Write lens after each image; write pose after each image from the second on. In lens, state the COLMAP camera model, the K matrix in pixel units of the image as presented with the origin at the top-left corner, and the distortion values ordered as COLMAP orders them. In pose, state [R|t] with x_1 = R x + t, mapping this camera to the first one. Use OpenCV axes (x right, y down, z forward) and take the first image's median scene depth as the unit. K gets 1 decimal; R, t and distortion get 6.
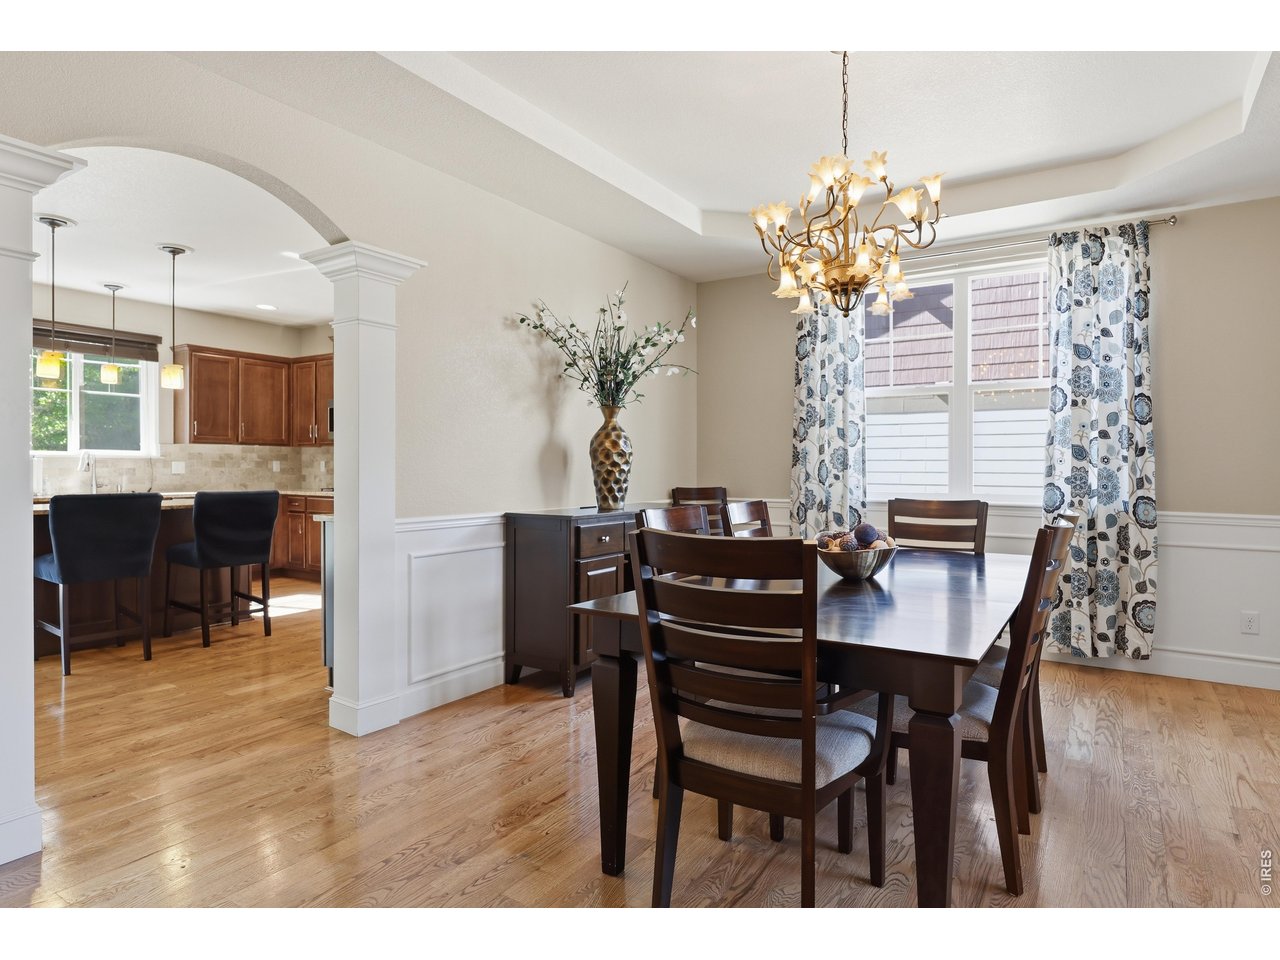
lens RADIAL K [[712.5, 0, 640.1], [0, 712.5, 467.1], [0, 0, 1]] dist [-0.004540, 0.001935]
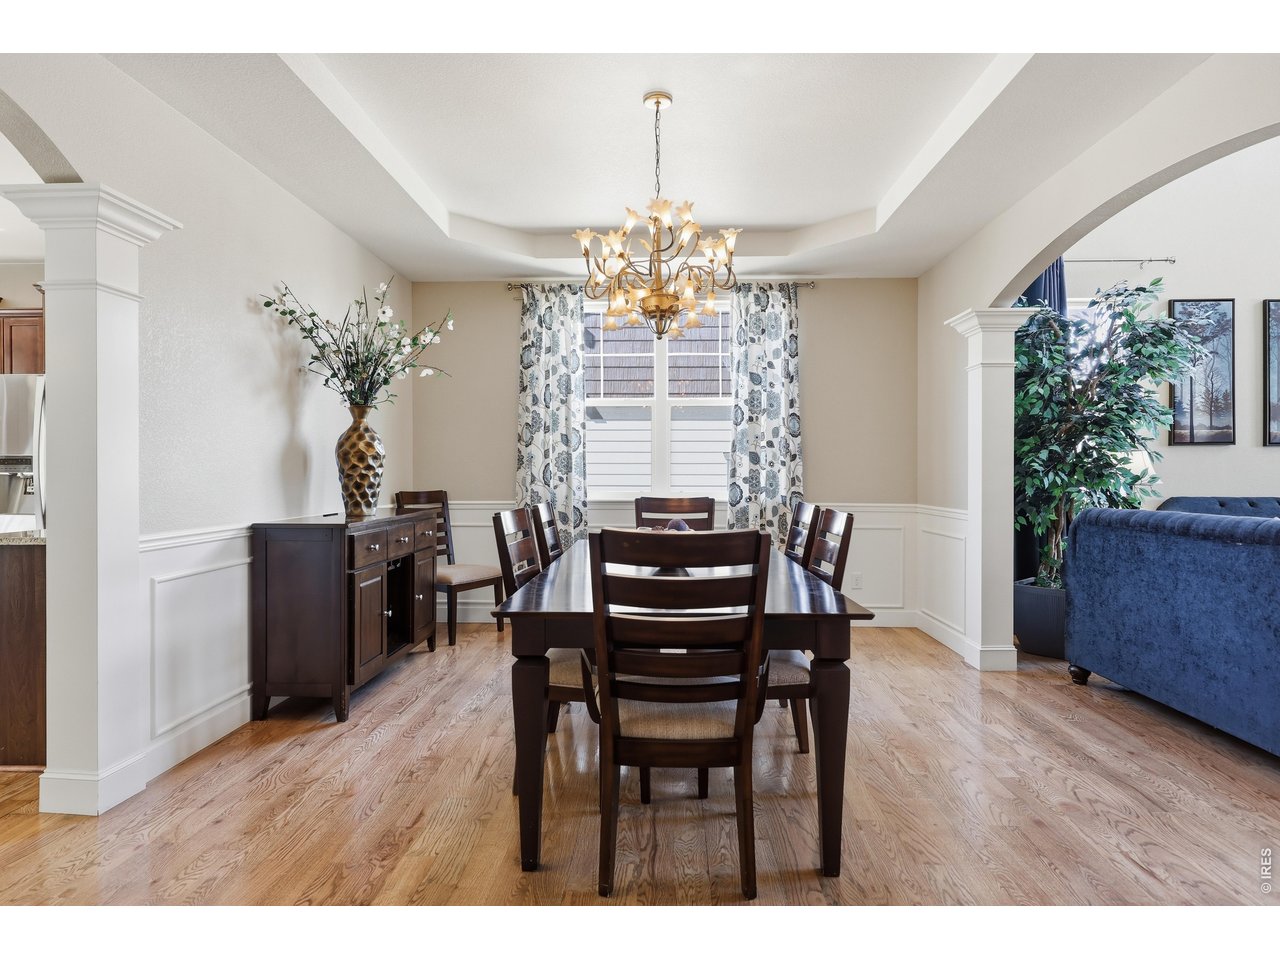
lens RADIAL K [[712.5, 0, 600.6], [0, 712.5, 468.6], [0, 0, 1]] dist [-0.004540, 0.001935]
pose [[0.866979, -0.001708, 0.498342, -0.252430], [0.002609, 0.999996, -0.001112, -0.000938], [-0.498338, 0.002264, 0.866980, 0.036039]]
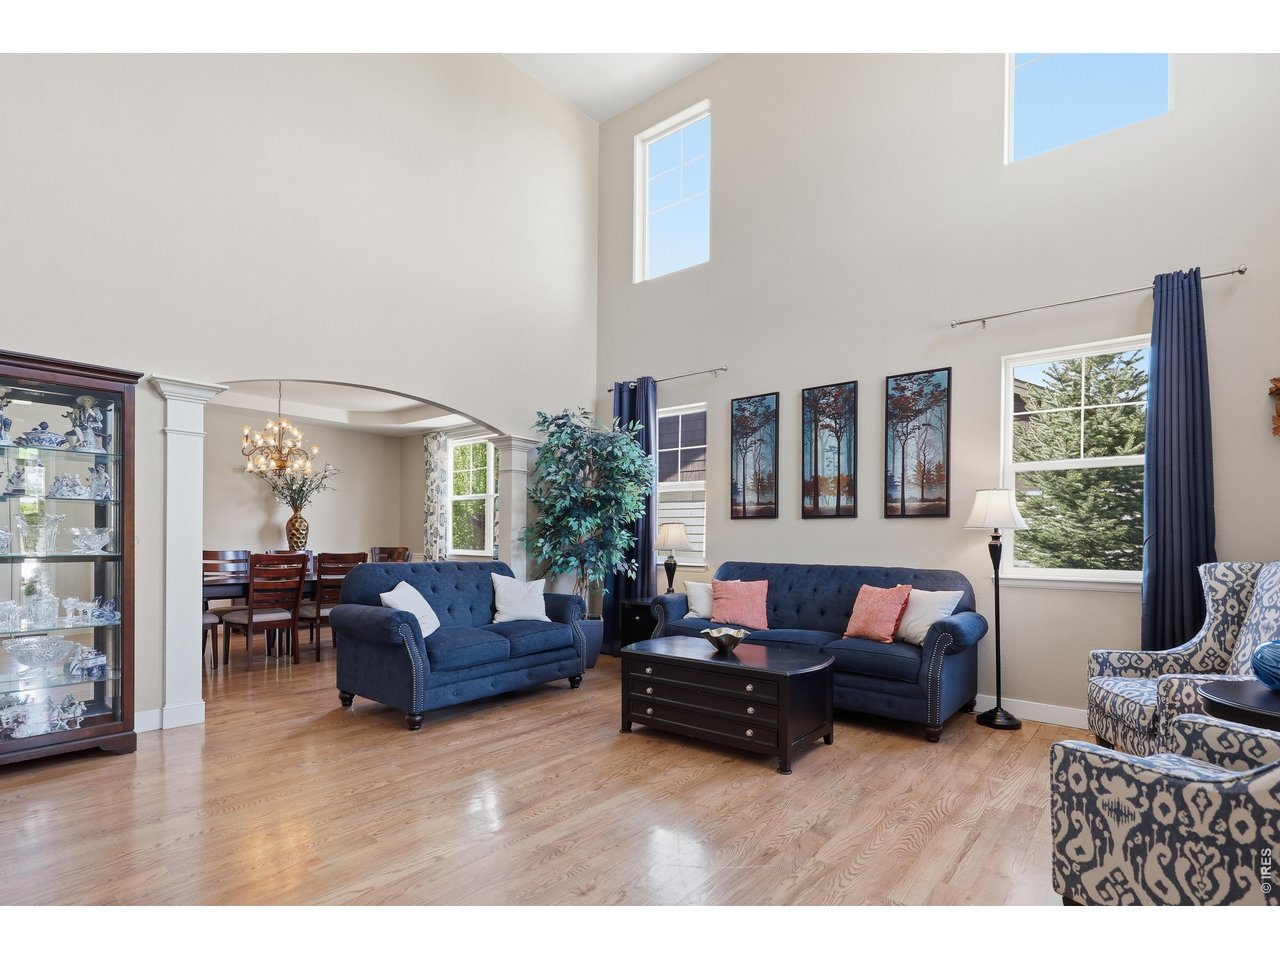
lens RADIAL K [[662.5, 0, 642.4], [0, 662.5, 534.9], [0, 0, 1]] dist [-0.000222, -0.000045]
pose [[0.989827, 0.005685, -0.142166, 1.351540], [-0.006920, 0.999942, -0.008194, 0.006312], [0.142111, 0.009094, 0.989809, -0.860866]]
